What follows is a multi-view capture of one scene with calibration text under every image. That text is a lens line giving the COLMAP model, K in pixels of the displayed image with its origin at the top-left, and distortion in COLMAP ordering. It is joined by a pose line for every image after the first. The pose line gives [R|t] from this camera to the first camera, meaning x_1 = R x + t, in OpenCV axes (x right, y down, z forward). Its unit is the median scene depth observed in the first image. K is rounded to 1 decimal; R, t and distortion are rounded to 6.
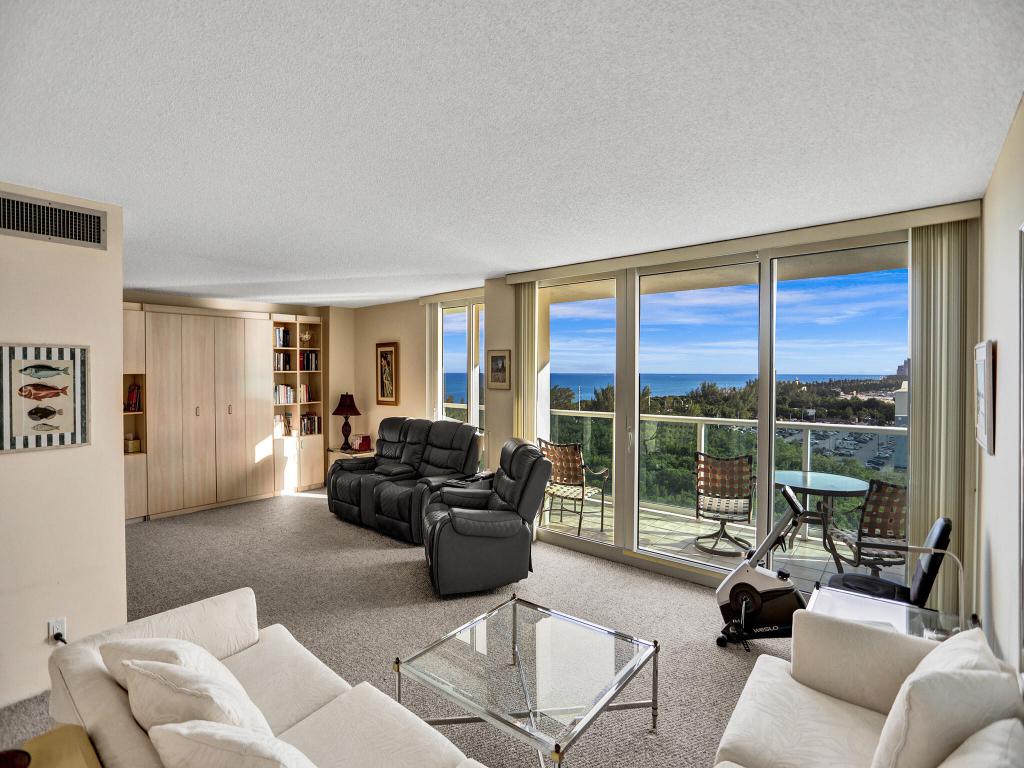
lens RADIAL K [[489.6, 0, 504.7], [0, 489.6, 384.8], [0, 0, 1]] dist [-0.023459, 0.002135]
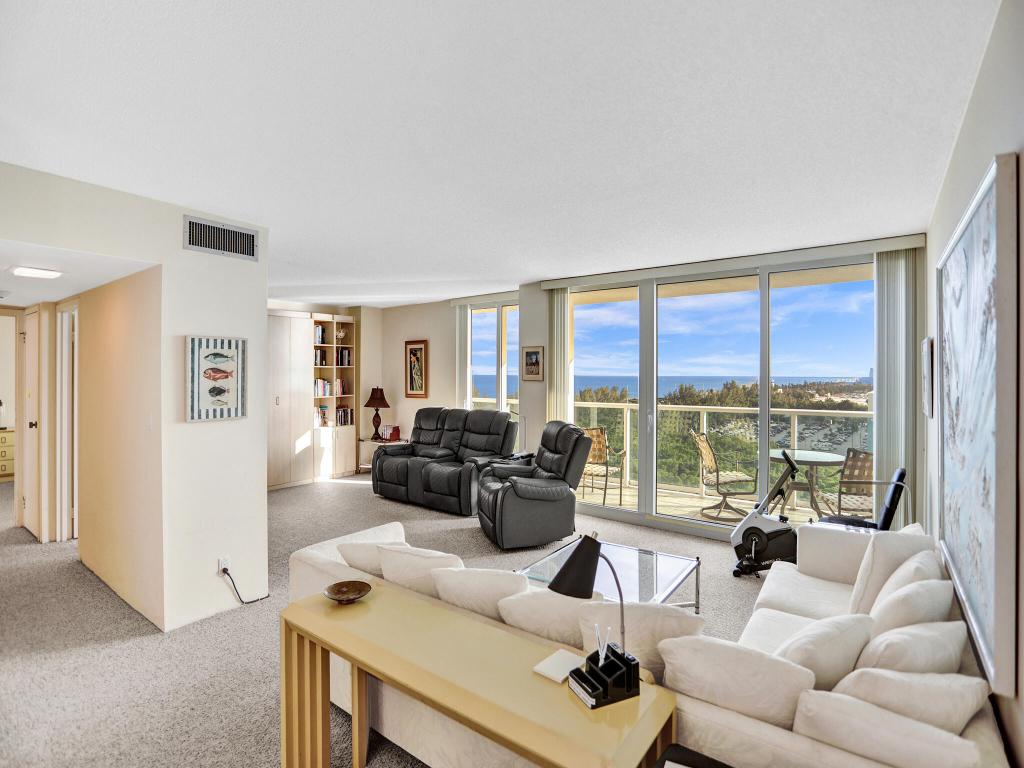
lens RADIAL K [[489.6, 0, 517.0], [0, 489.6, 378.0], [0, 0, 1]] dist [-0.023459, 0.002135]
pose [[0.998561, 0.000476, 0.053628, -0.123896], [0.000292, 0.999898, -0.014307, 0.021297], [-0.053630, 0.014302, 0.998458, -0.157620]]
